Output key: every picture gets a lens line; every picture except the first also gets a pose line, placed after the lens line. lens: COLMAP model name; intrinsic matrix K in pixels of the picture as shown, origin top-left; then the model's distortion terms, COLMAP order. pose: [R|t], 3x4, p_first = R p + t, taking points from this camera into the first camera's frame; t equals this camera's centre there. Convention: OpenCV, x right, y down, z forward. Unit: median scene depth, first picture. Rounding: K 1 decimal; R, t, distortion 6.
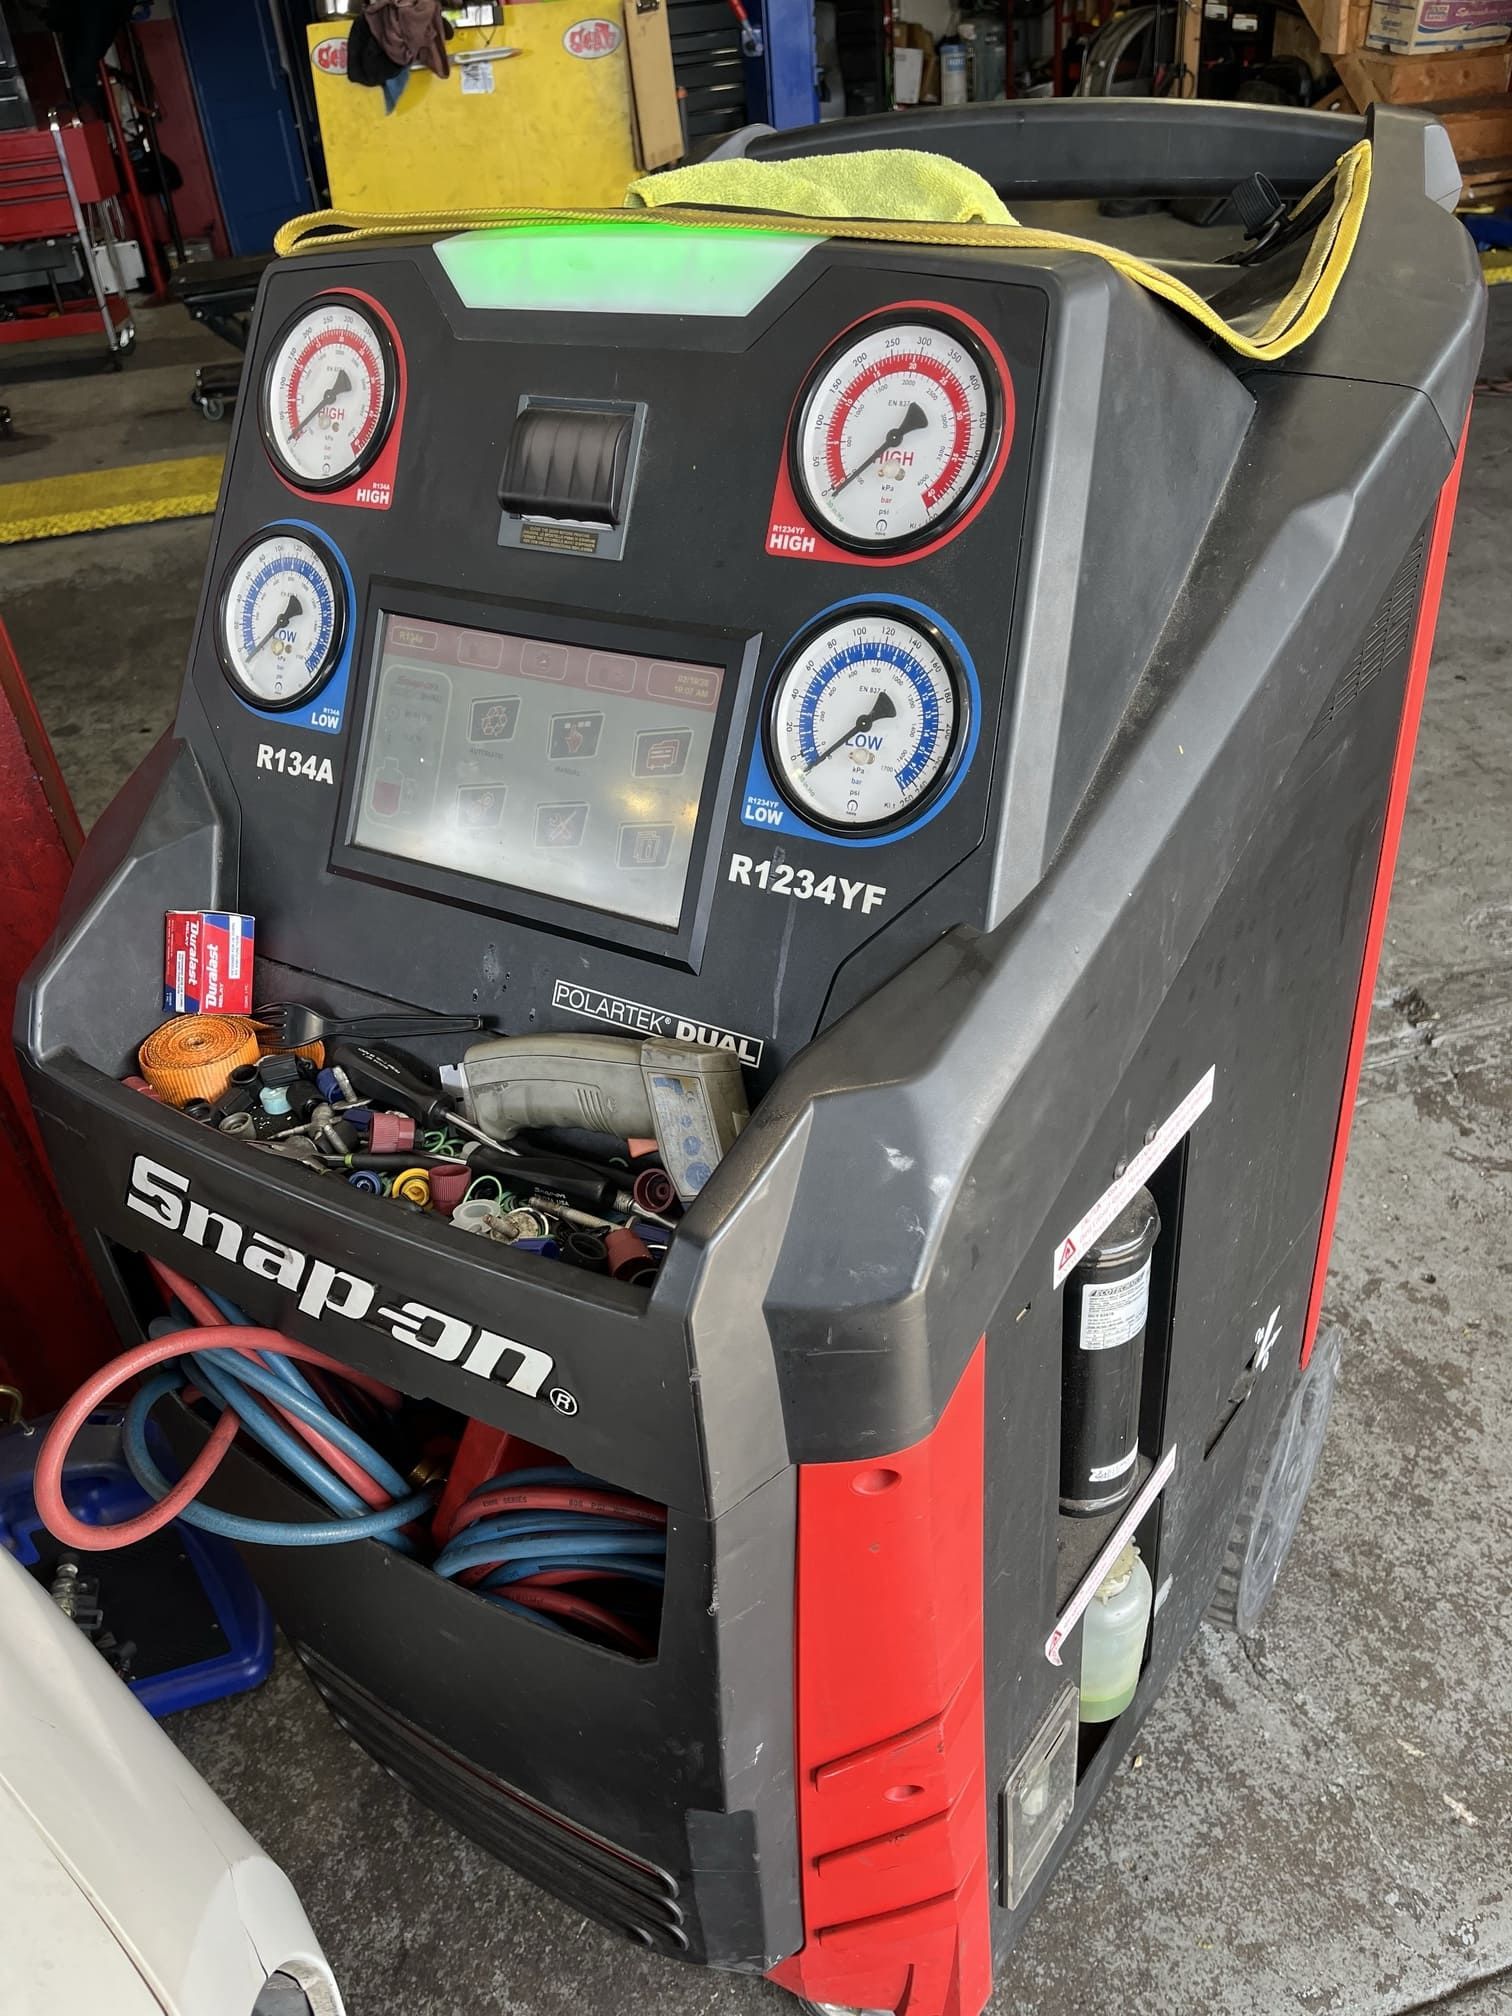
lens RADIAL K [[1574.3, 0, 756.0], [0, 1574.3, 1008.0], [0, 0, 1]] dist [0.065027, -0.105928]
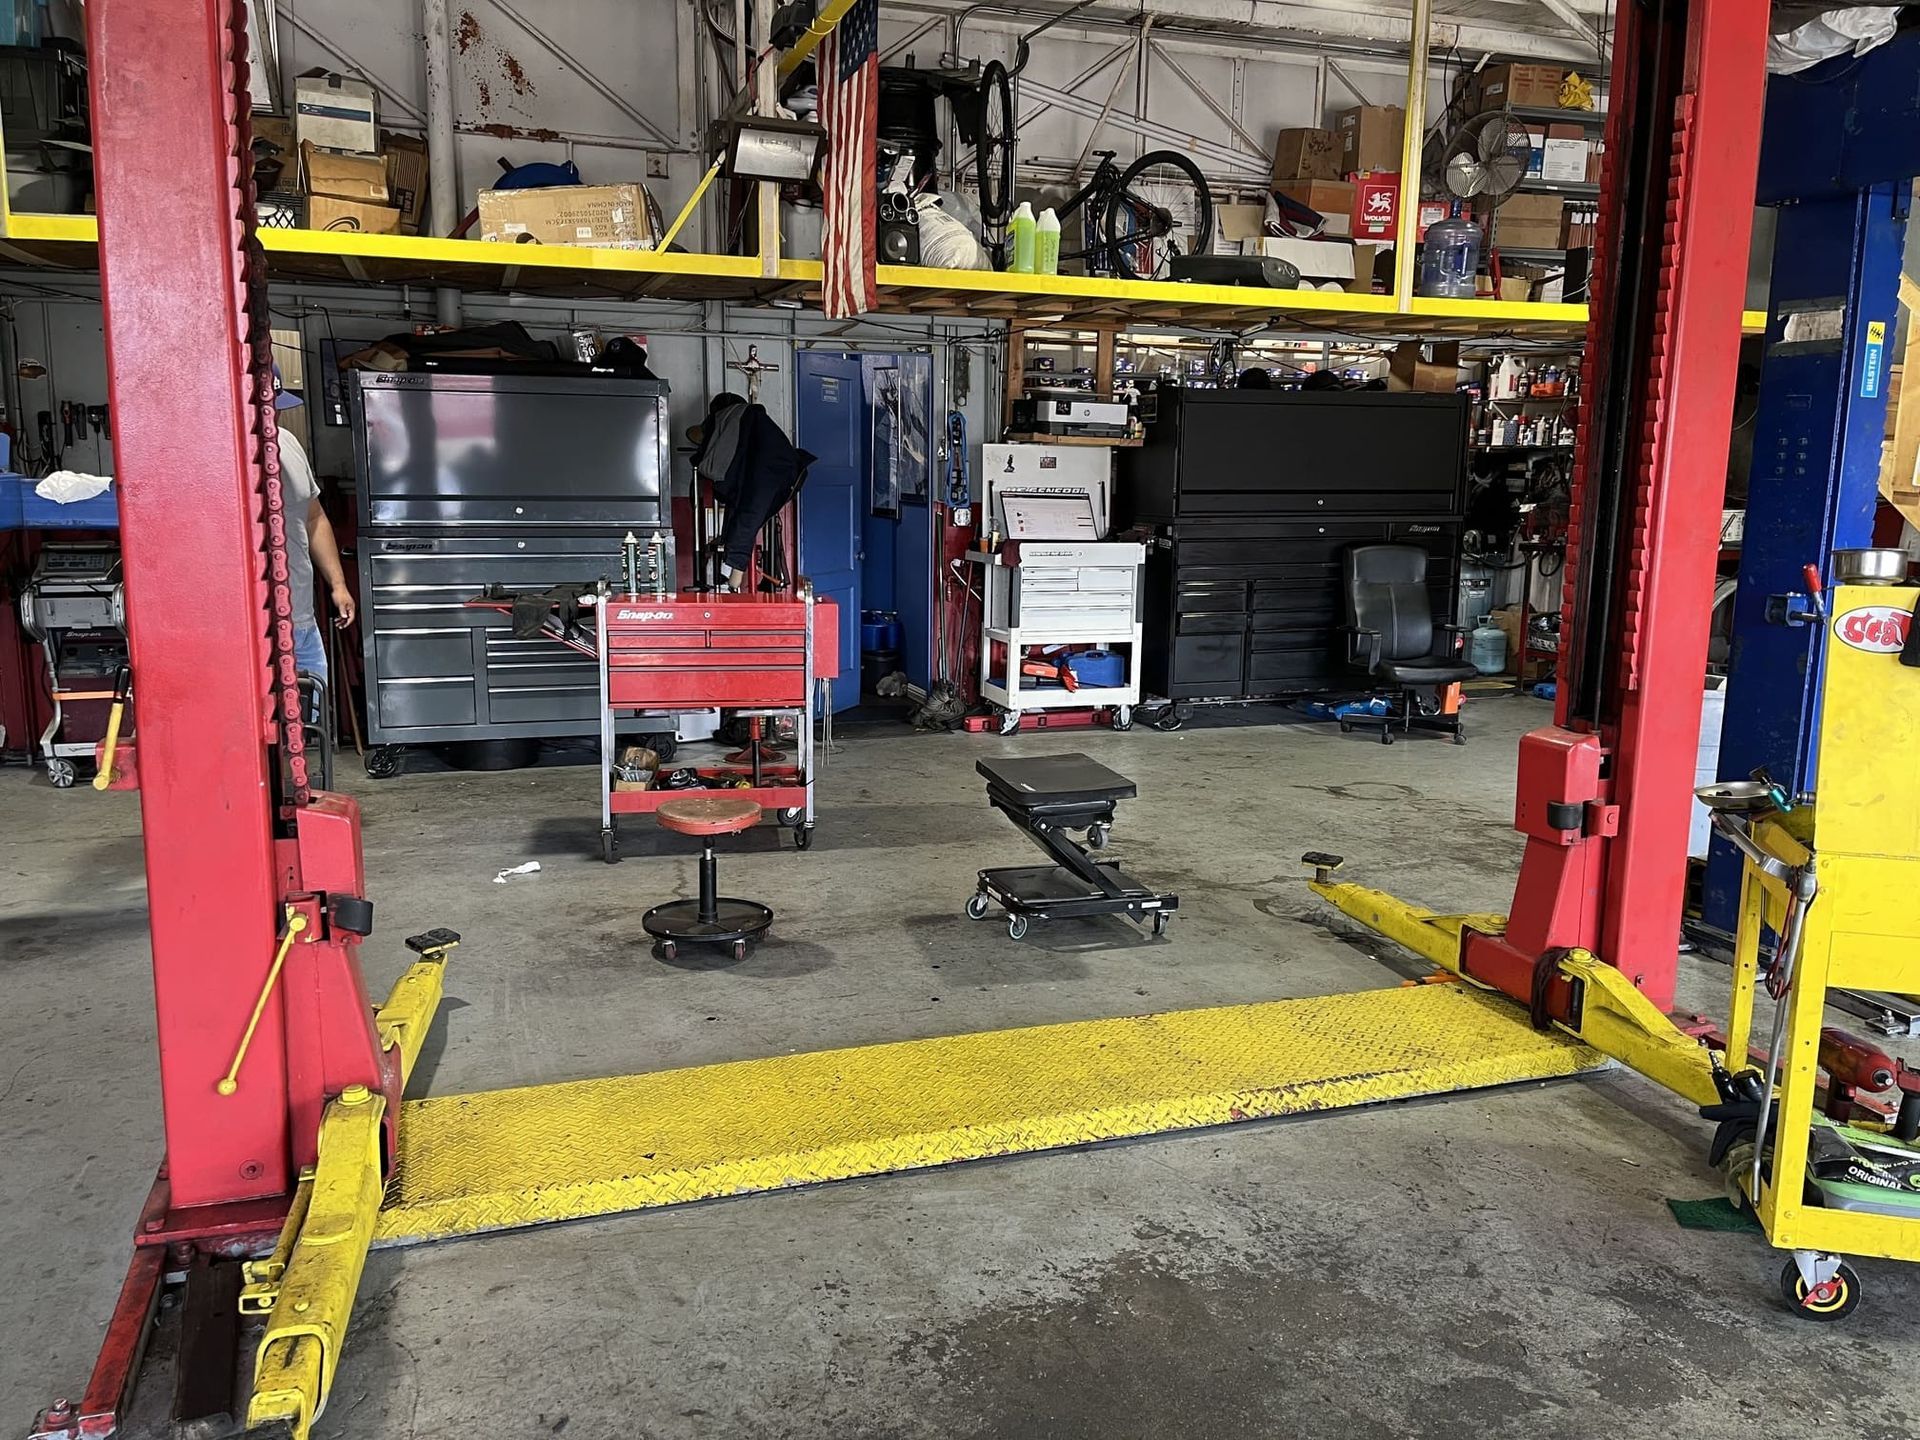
lens RADIAL K [[1419.6, 0, 960.0], [0, 1419.6, 720.0], [0, 0, 1]] dist [-0.001696, -0.001121]
pose [[0.994460, 0.084788, 0.062135, -0.525716], [-0.051836, 0.909779, -0.411843, -0.210428], [-0.091449, 0.406341, 0.909134, 0.358740]]
